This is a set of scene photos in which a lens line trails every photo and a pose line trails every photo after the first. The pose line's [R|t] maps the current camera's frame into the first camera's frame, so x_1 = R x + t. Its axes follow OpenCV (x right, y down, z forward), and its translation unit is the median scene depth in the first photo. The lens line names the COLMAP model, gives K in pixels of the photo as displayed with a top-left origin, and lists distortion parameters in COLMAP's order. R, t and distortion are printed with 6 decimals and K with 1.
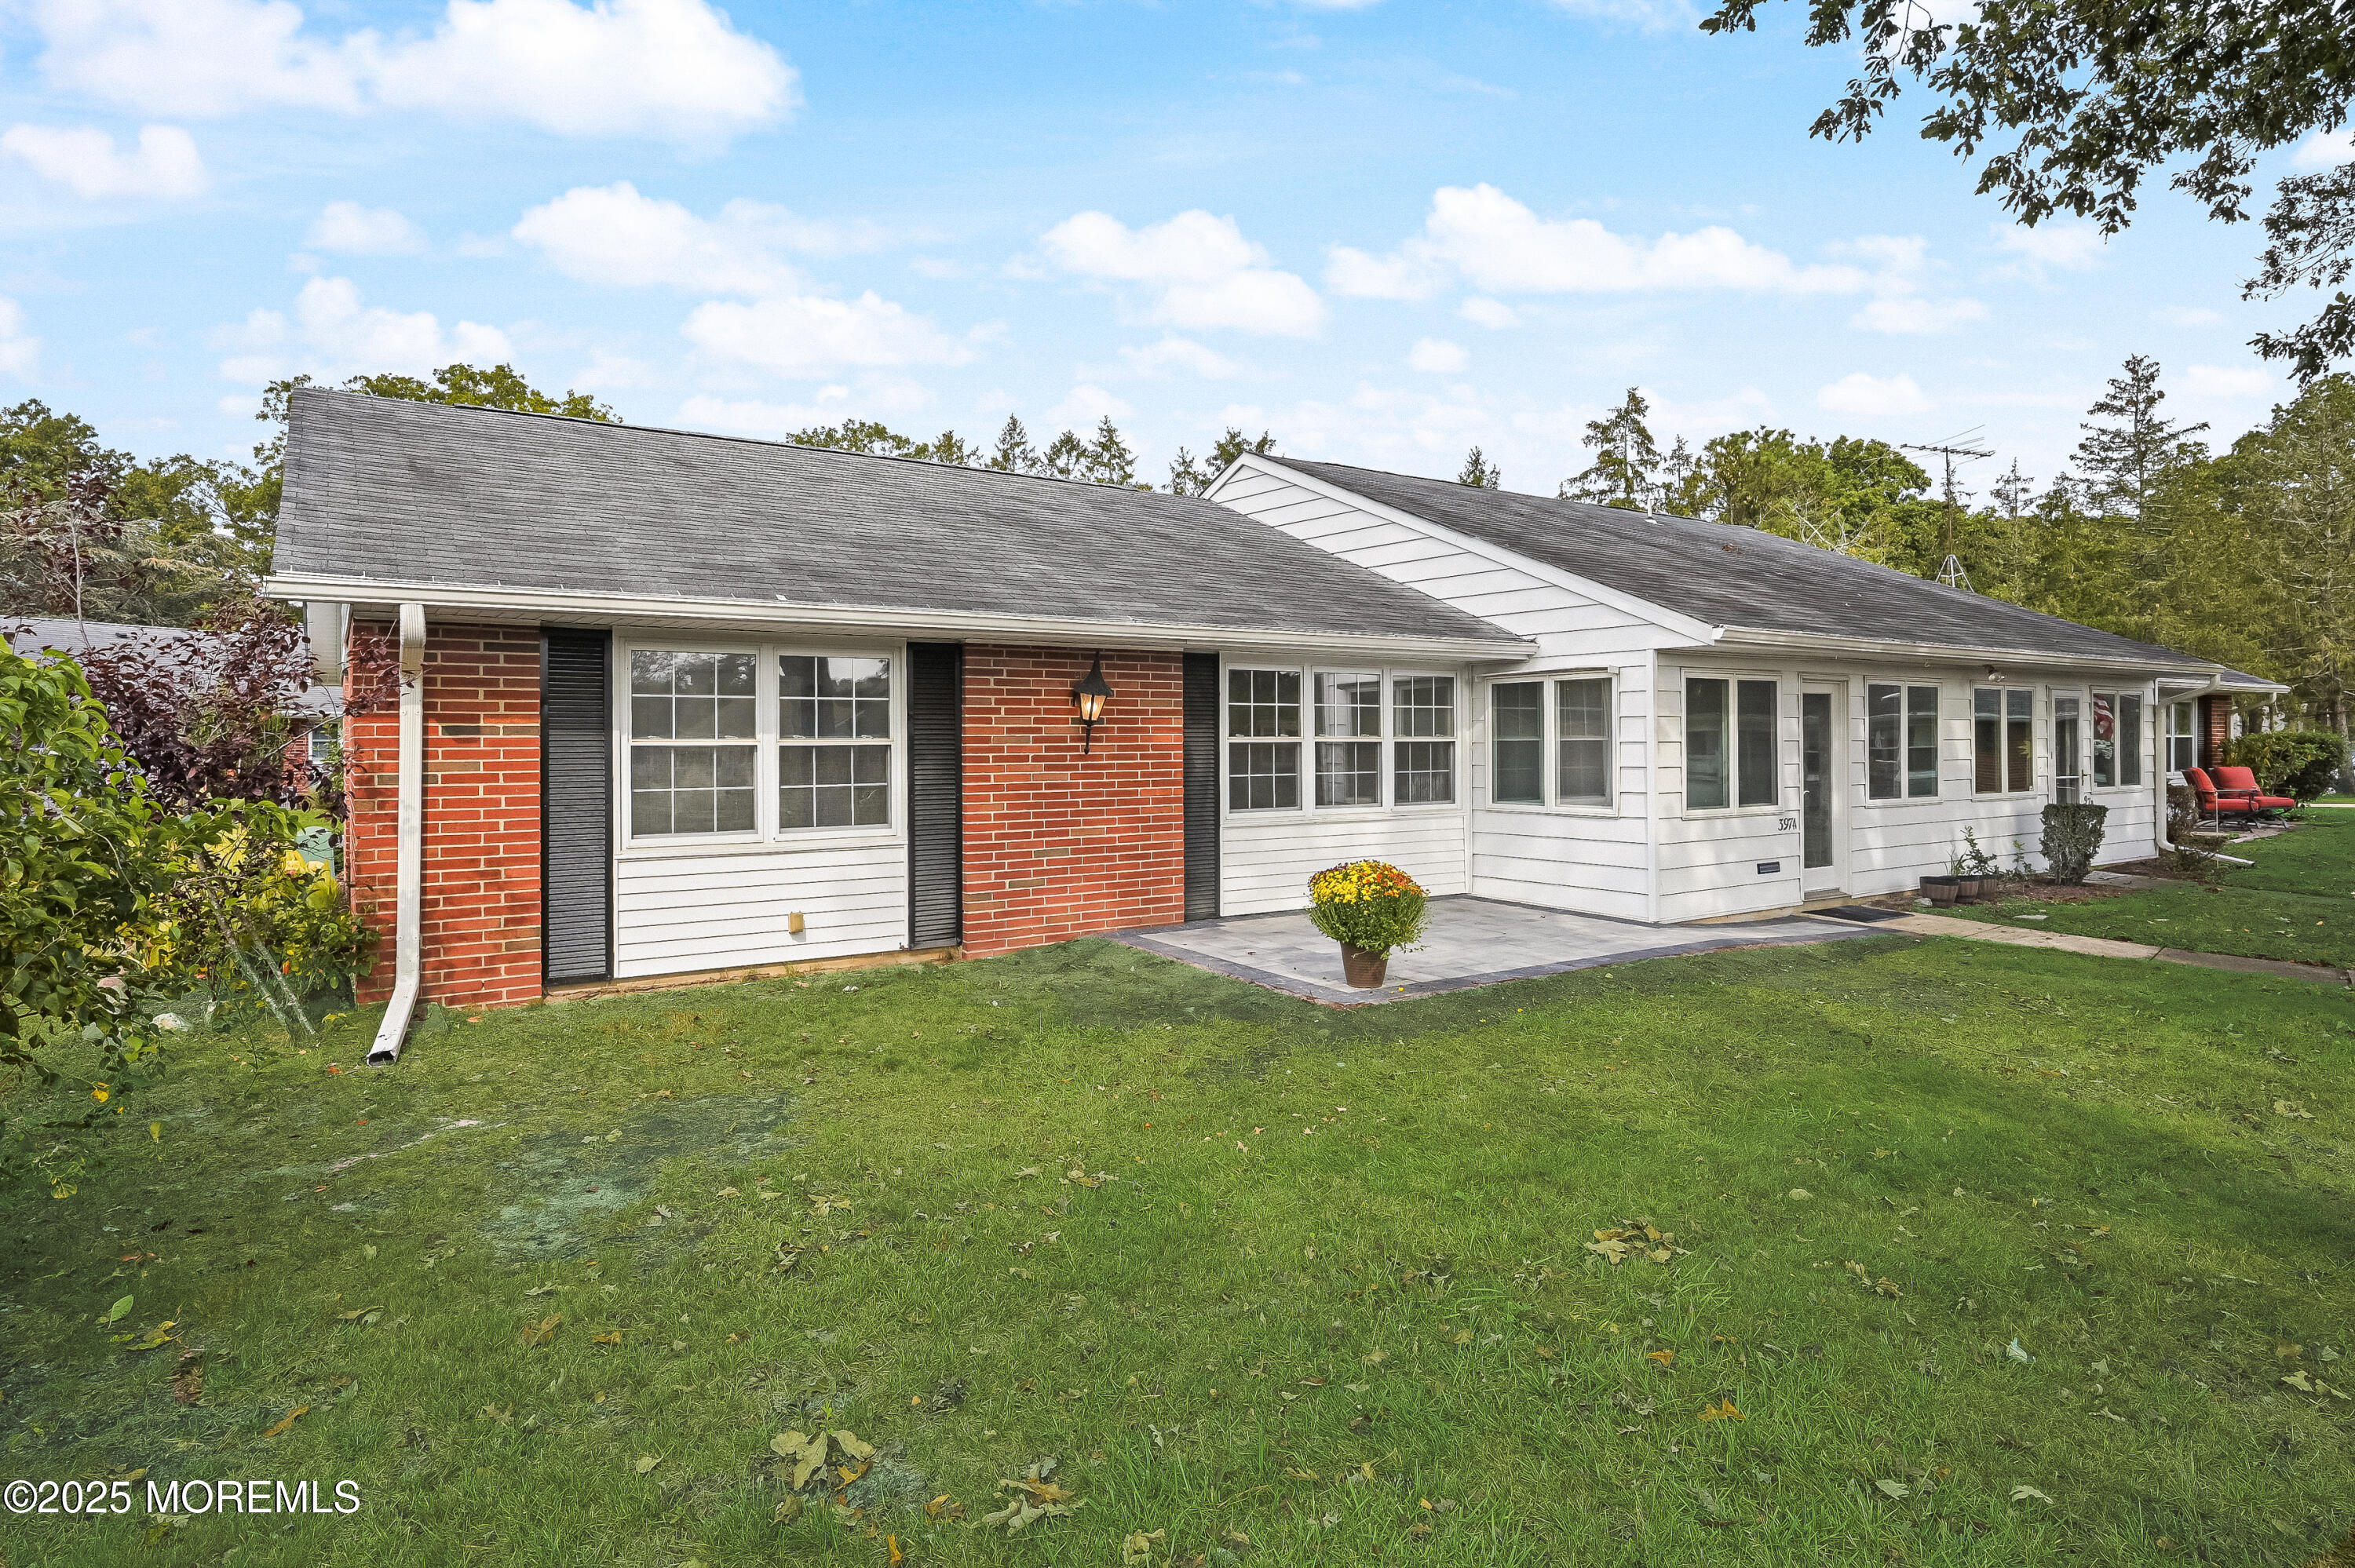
lens RADIAL K [[1294.7, 0, 1183.0], [0, 1294.7, 749.6], [0, 0, 1]] dist [-0.003917, -0.000012]
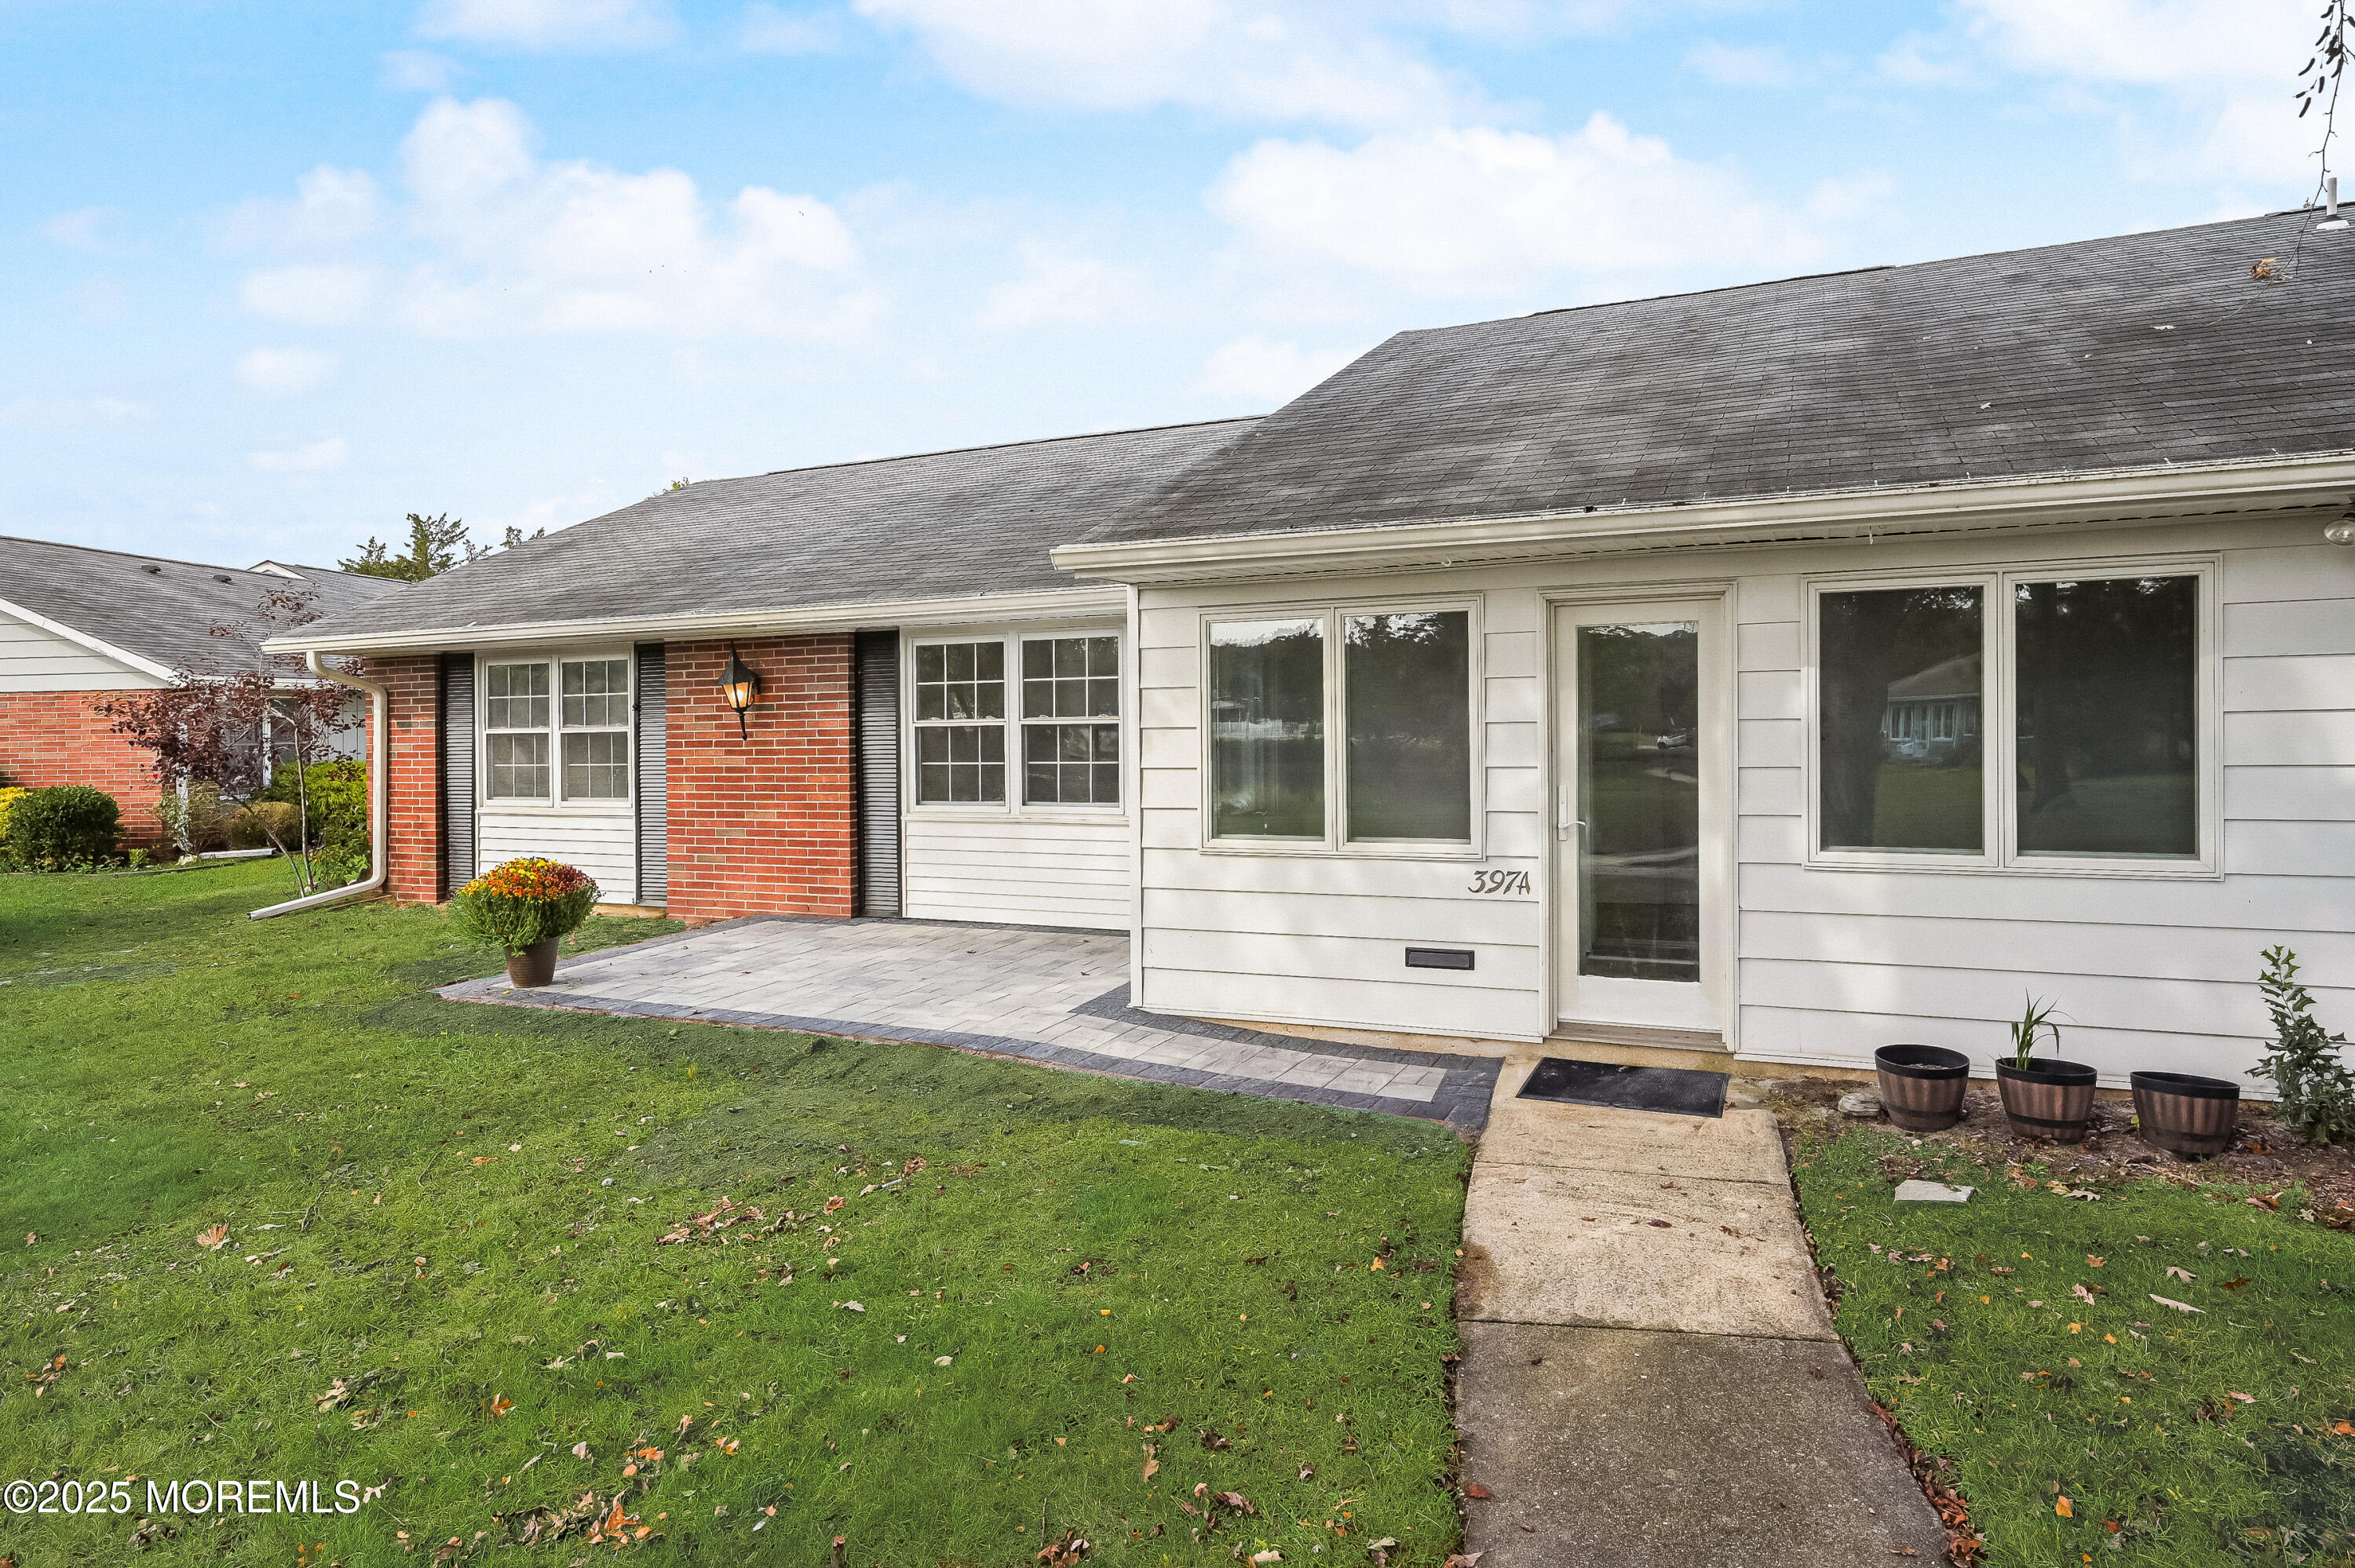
lens RADIAL K [[1376.1, 0, 1178.6], [0, 1376.1, 720.1], [0, 0, 1]] dist [0.000450, -0.000571]
pose [[0.520778, -0.002421, -0.853689, 1.007186], [0.009812, 0.999947, 0.003150, -0.012055], [0.853636, -0.010017, 0.520774, 0.693801]]
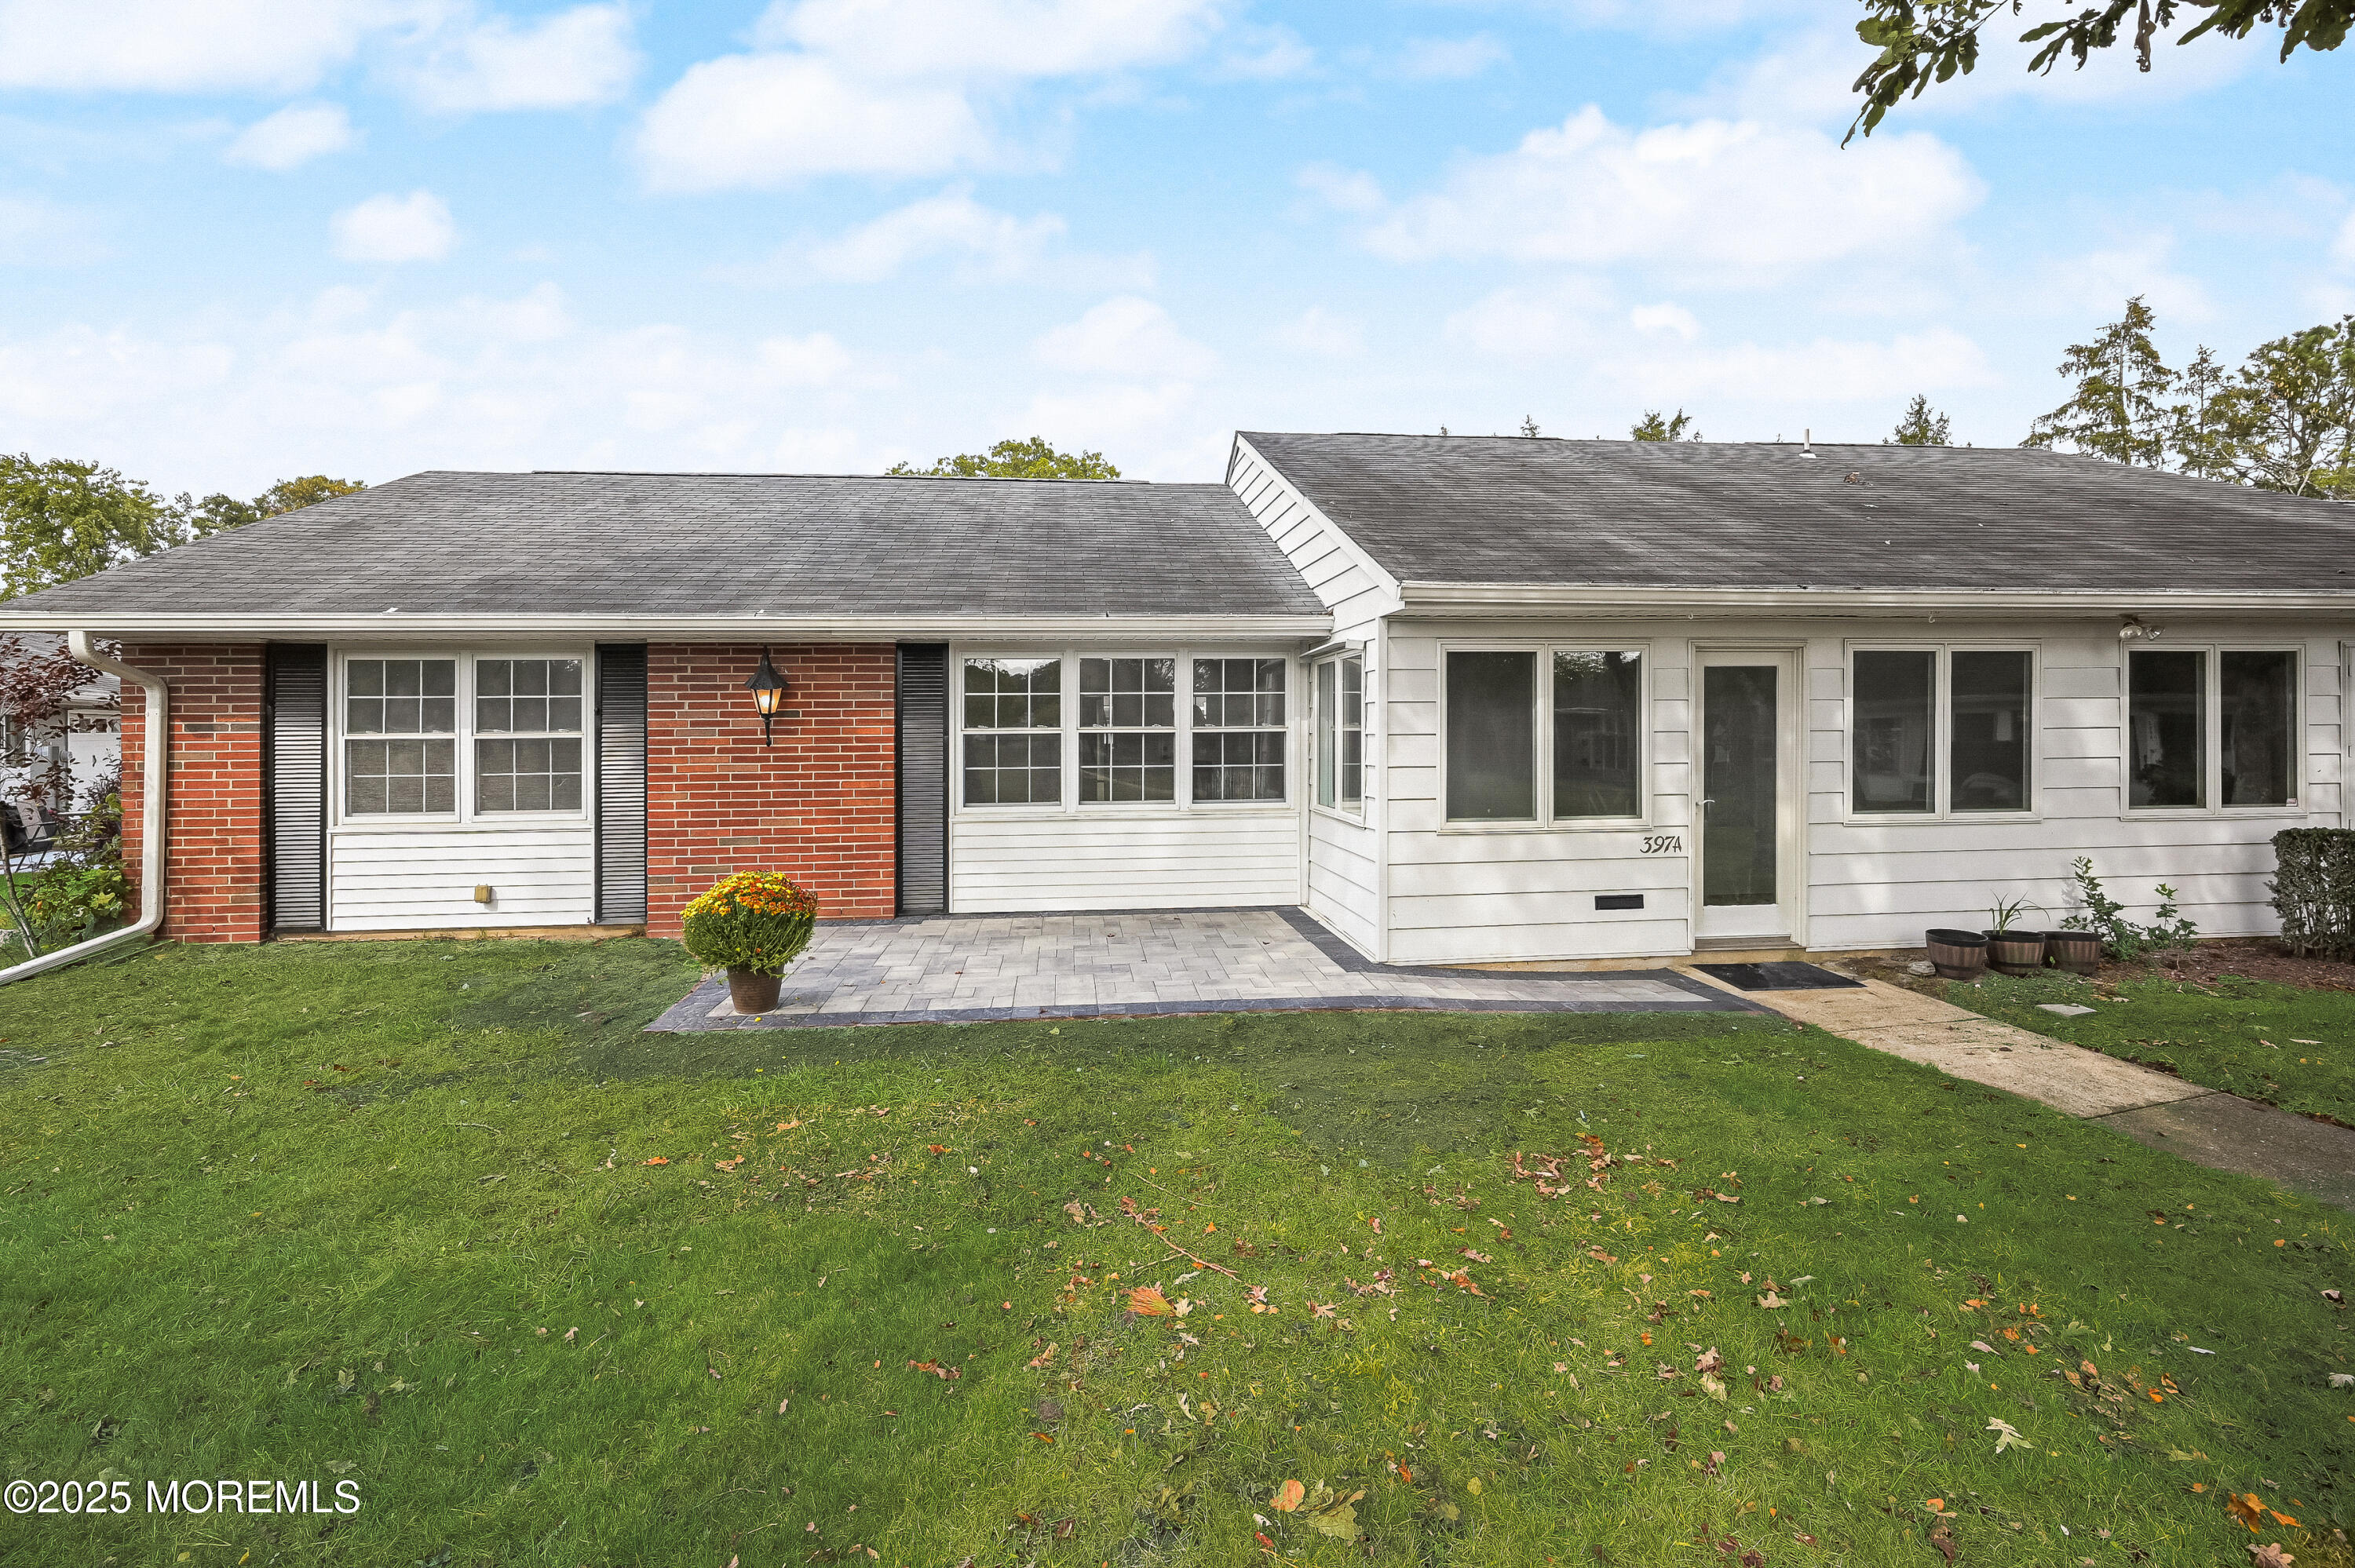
lens RADIAL K [[1119.6, 0, 1183.4], [0, 1119.6, 727.0], [0, 0, 1]] dist [-0.000034, -0.000227]
pose [[0.884132, -0.002669, -0.467229, 0.605374], [0.000560, 0.999989, -0.004651, -0.007301], [0.467237, 0.003850, 0.884124, 0.355171]]
